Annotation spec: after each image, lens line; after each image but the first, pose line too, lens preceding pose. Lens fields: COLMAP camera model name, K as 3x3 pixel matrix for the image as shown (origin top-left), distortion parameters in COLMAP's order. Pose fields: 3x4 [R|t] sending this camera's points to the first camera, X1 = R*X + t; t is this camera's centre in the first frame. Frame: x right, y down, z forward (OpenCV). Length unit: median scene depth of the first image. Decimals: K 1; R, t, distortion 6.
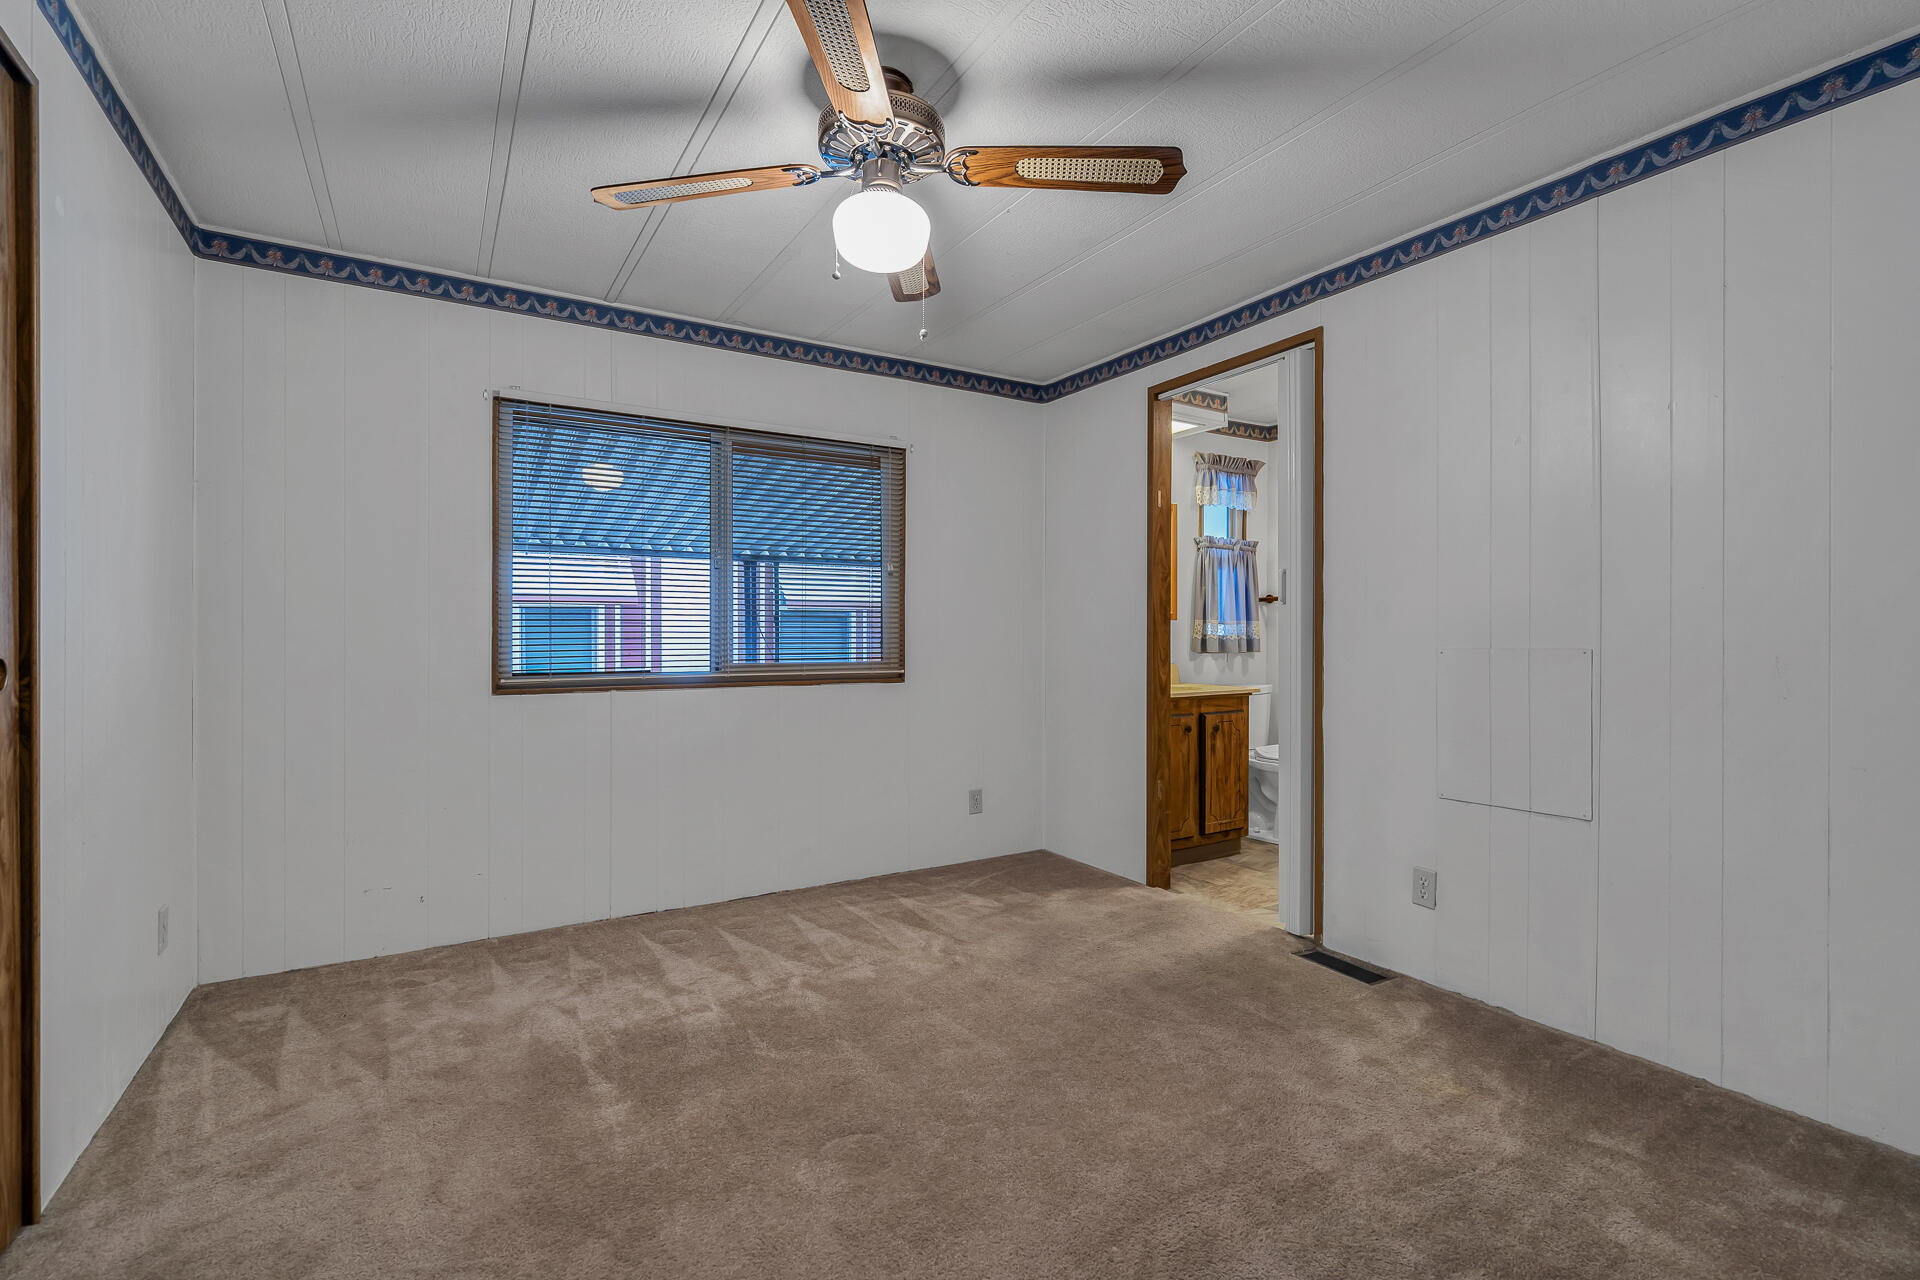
lens RADIAL K [[861.4, 0, 955.0], [0, 861.4, 639.2], [0, 0, 1]] dist [-0.005104, 0.000388]
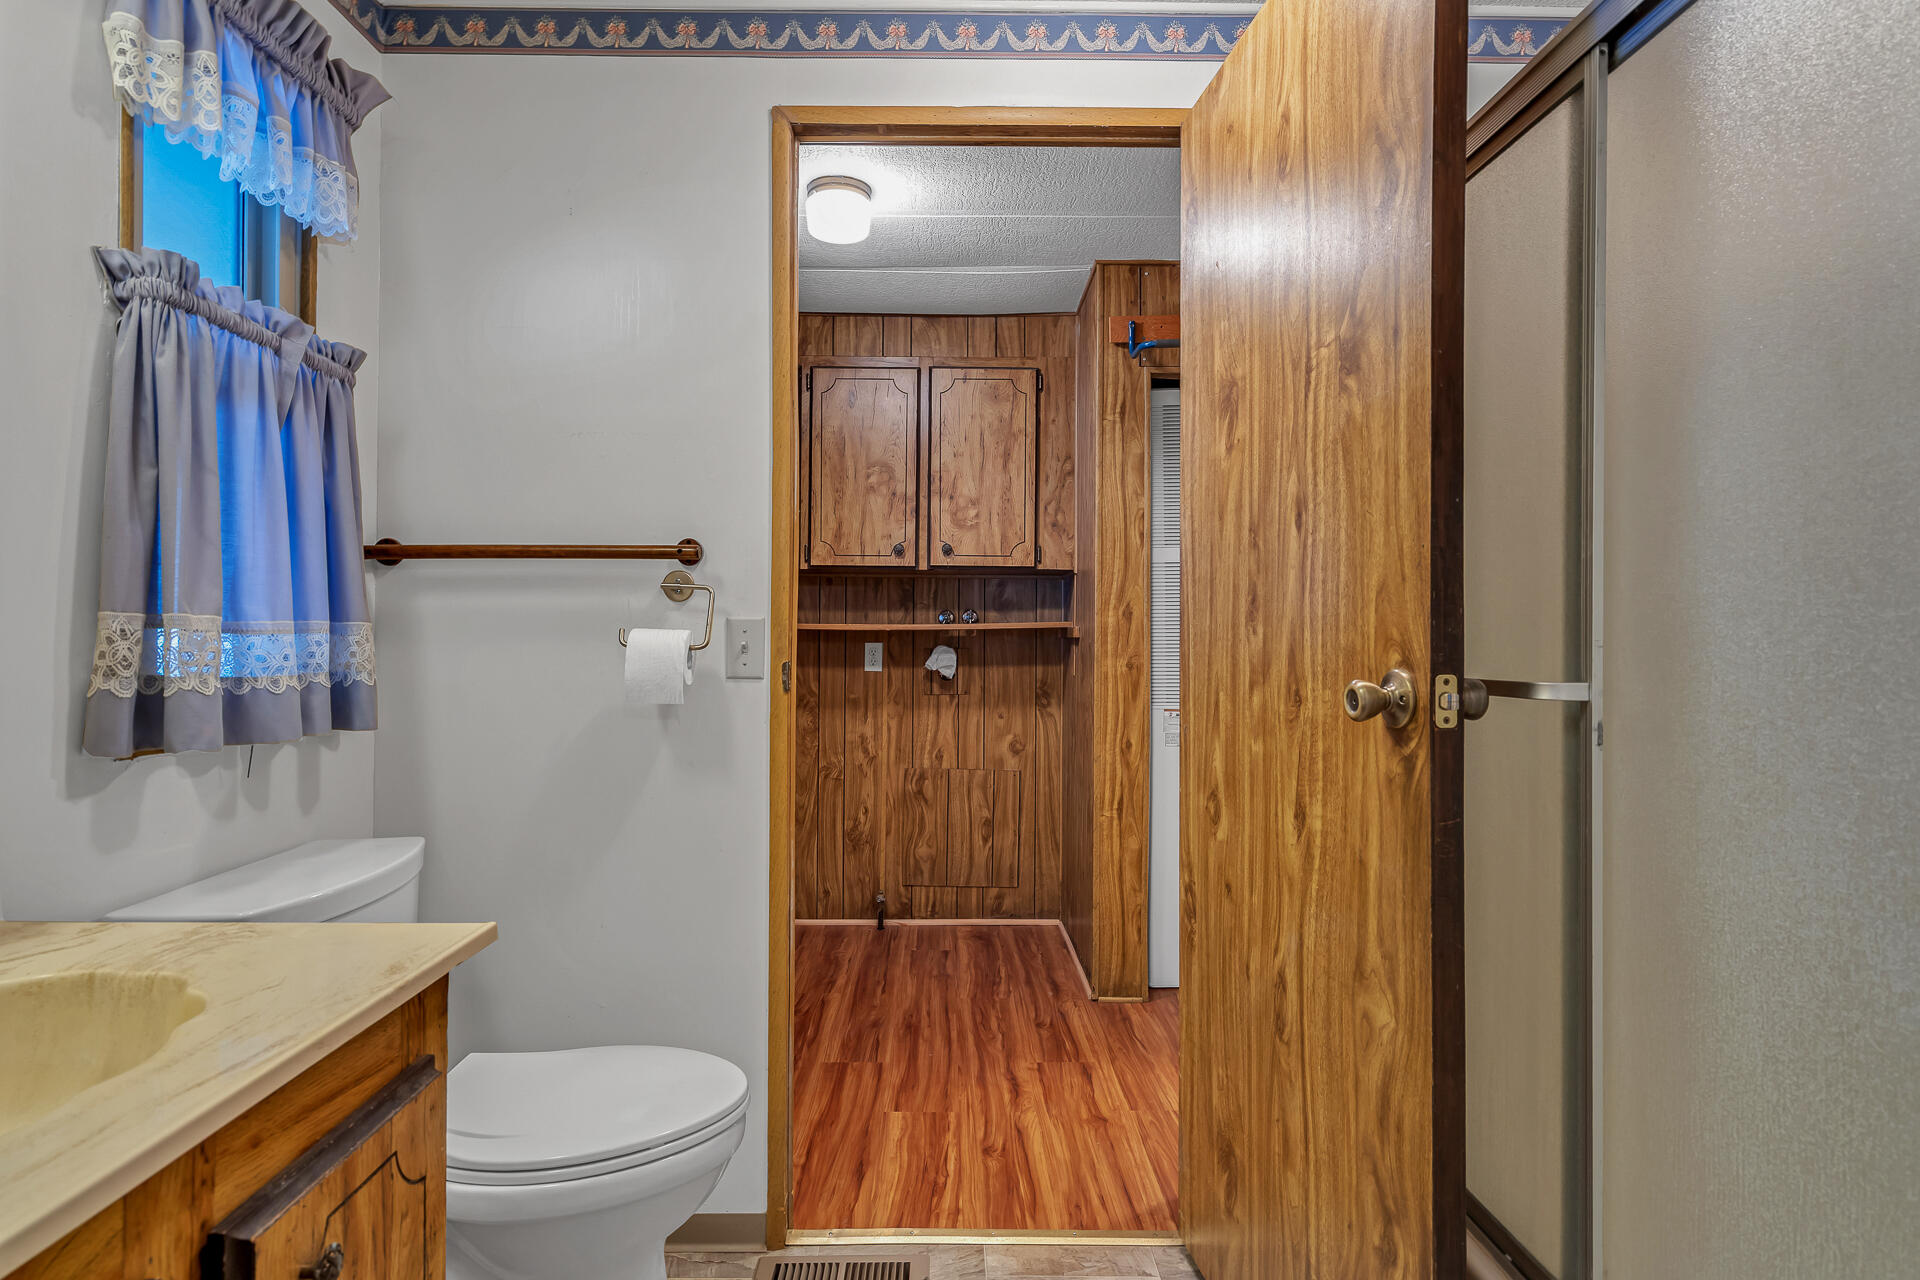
lens RADIAL K [[998.3, 0, 960.0], [0, 998.3, 640.0], [0, 0, 1]] dist [-0.001121, 0.000122]
pose [[0.515928, 0.003888, 0.856623, 0.170608], [0.003468, 0.999972, -0.006628, -0.012341], [-0.856625, 0.006391, 0.515900, 0.668790]]
